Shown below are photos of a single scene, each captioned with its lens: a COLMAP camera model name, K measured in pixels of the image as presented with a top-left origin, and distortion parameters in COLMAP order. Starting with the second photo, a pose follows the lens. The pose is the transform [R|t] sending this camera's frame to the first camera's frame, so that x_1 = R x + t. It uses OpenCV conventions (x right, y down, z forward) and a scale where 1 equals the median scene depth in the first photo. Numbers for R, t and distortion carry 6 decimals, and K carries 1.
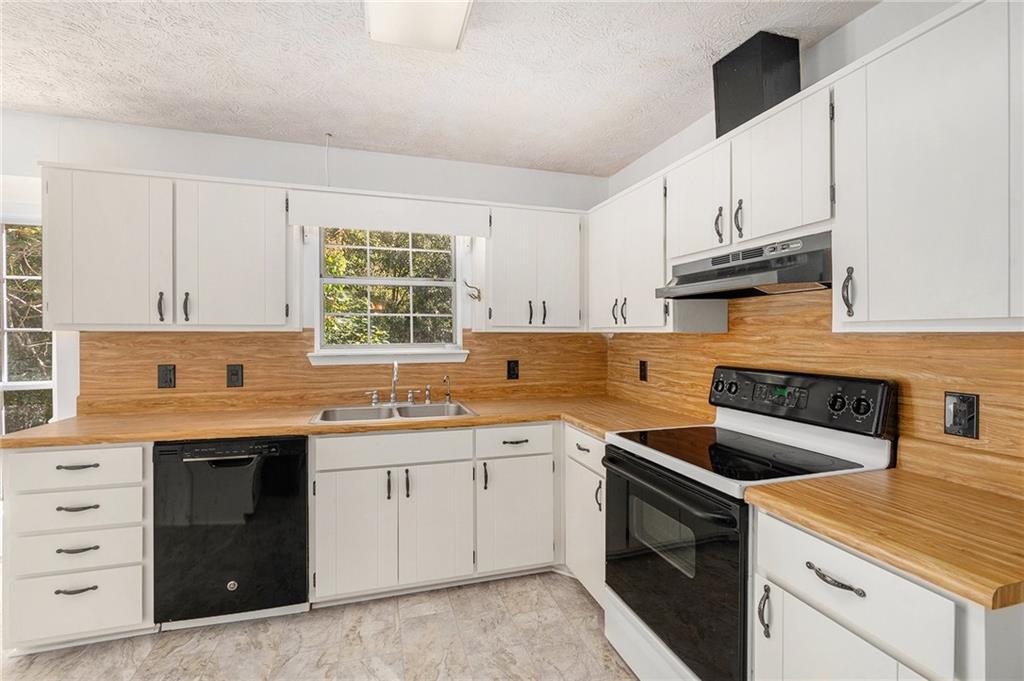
lens RADIAL K [[464.5, 0, 517.6], [0, 464.5, 334.3], [0, 0, 1]] dist [0.000369, 0.000106]
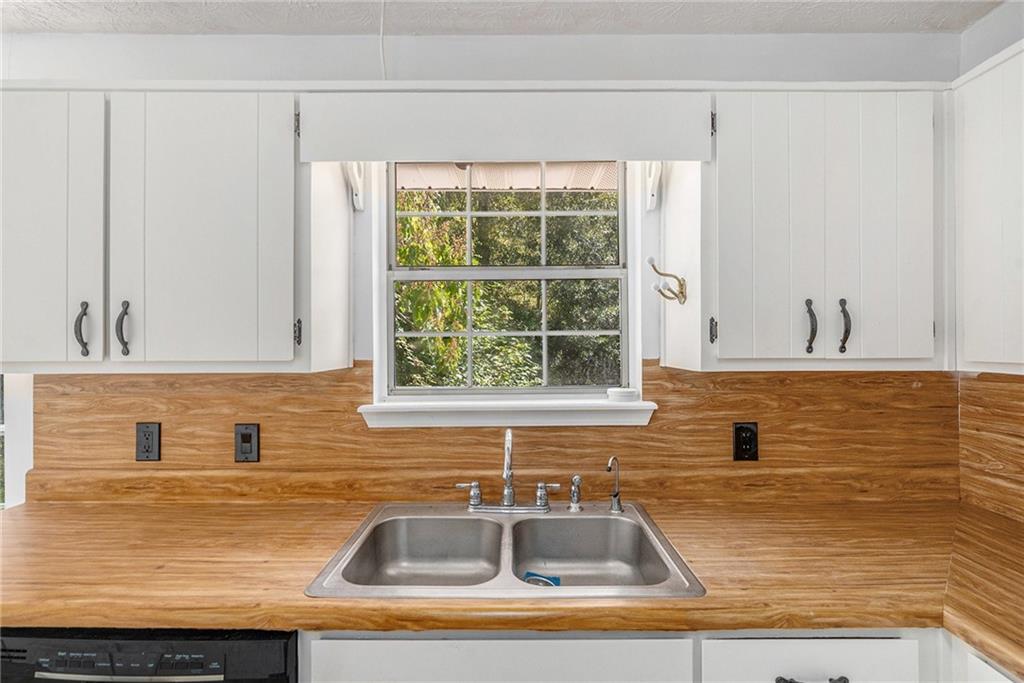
lens RADIAL K [[464.5, 0, 517.6], [0, 464.5, 335.3], [0, 0, 1]] dist [0.000369, 0.000106]
pose [[0.951443, -0.008170, -0.307718, -0.102036], [0.004133, 0.999897, -0.013769, -0.035238], [0.307798, 0.011829, 0.951378, 0.530398]]
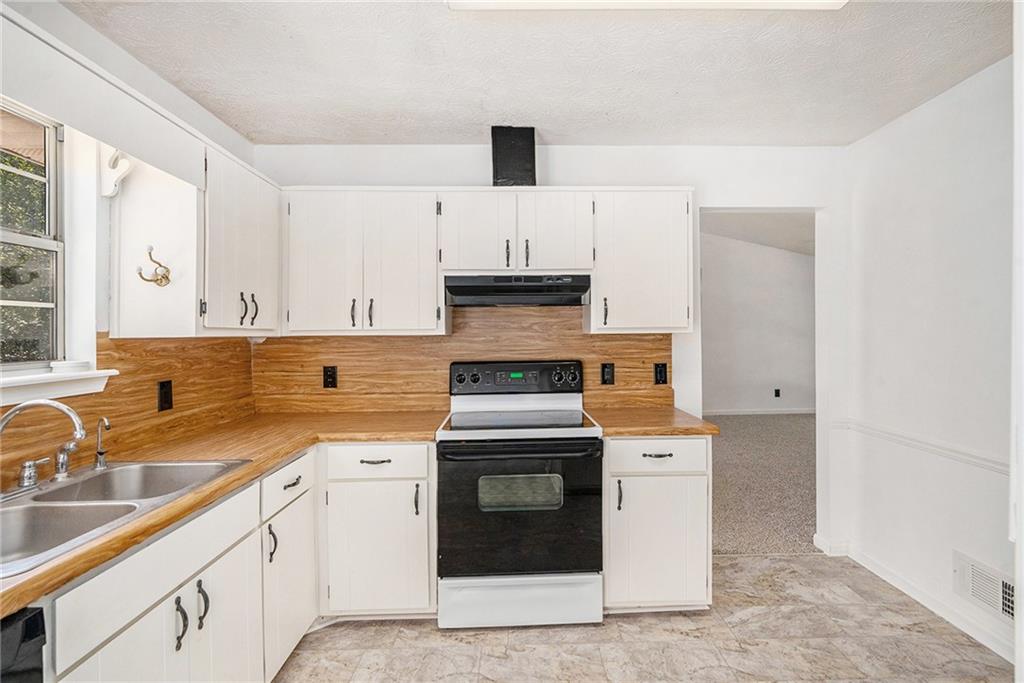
lens RADIAL K [[475.4, 0, 530.3], [0, 475.4, 338.6], [0, 0, 1]] dist [-0.000052, 0.000099]
pose [[0.272480, -0.013644, 0.962065, -0.584260], [0.012526, 0.999865, 0.010633, -0.003759], [-0.962080, 0.009153, 0.272614, 0.388753]]
